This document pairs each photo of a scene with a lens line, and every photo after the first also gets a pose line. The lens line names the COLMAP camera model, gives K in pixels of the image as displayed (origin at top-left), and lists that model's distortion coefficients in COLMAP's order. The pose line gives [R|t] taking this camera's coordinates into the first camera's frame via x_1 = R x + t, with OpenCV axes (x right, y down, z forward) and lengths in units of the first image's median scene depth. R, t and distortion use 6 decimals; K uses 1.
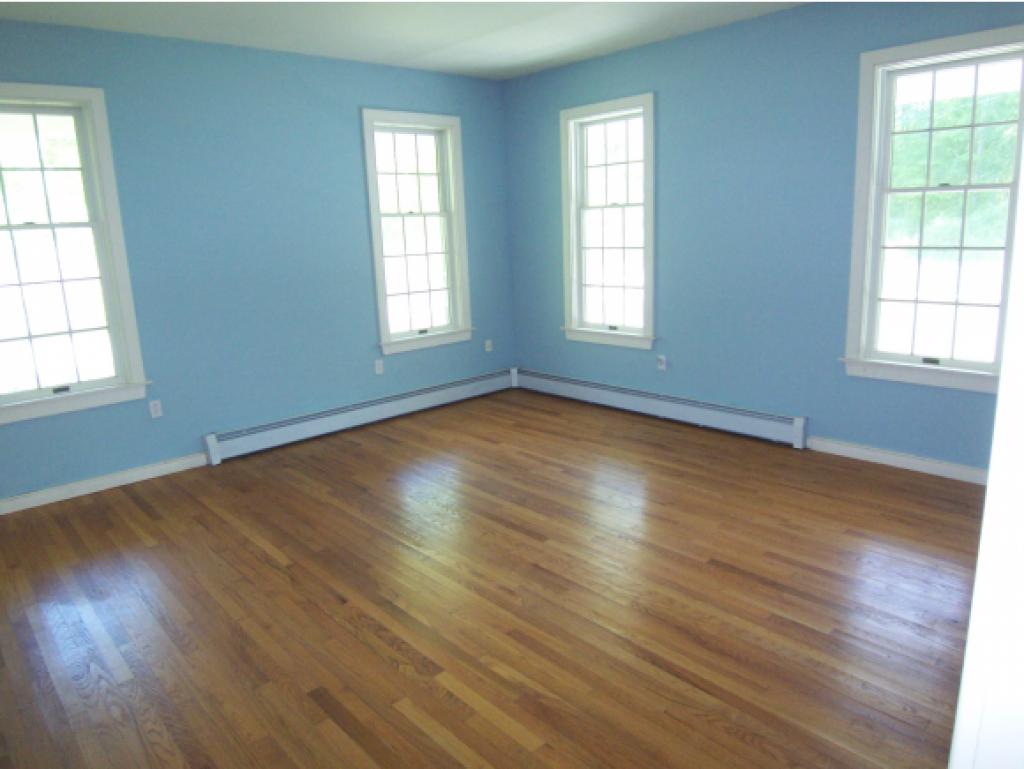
lens RADIAL K [[692.2, 0, 515.2], [0, 692.2, 383.5], [0, 0, 1]] dist [-0.009068, -0.011305]
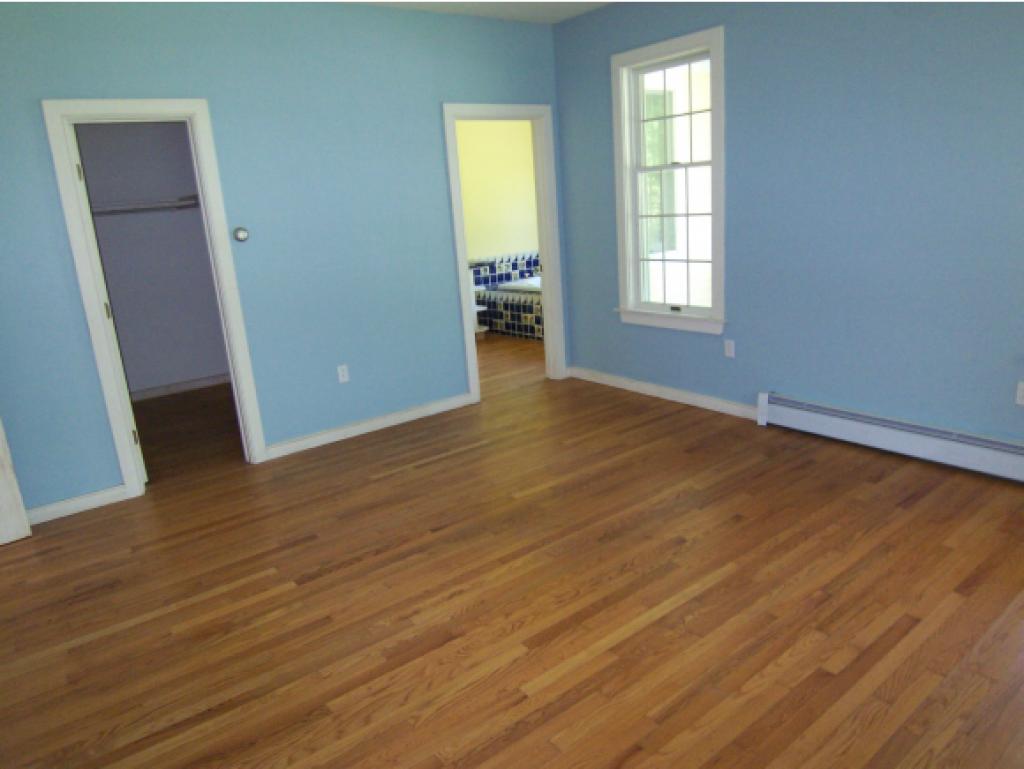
lens RADIAL K [[692.2, 0, 516.4], [0, 692.2, 390.2], [0, 0, 1]] dist [-0.009068, -0.011305]
pose [[-0.084882, 0.315779, -0.945029, 0.469825], [-0.145946, 0.934282, 0.325296, -0.184515], [0.985644, 0.165535, -0.033217, 0.710226]]
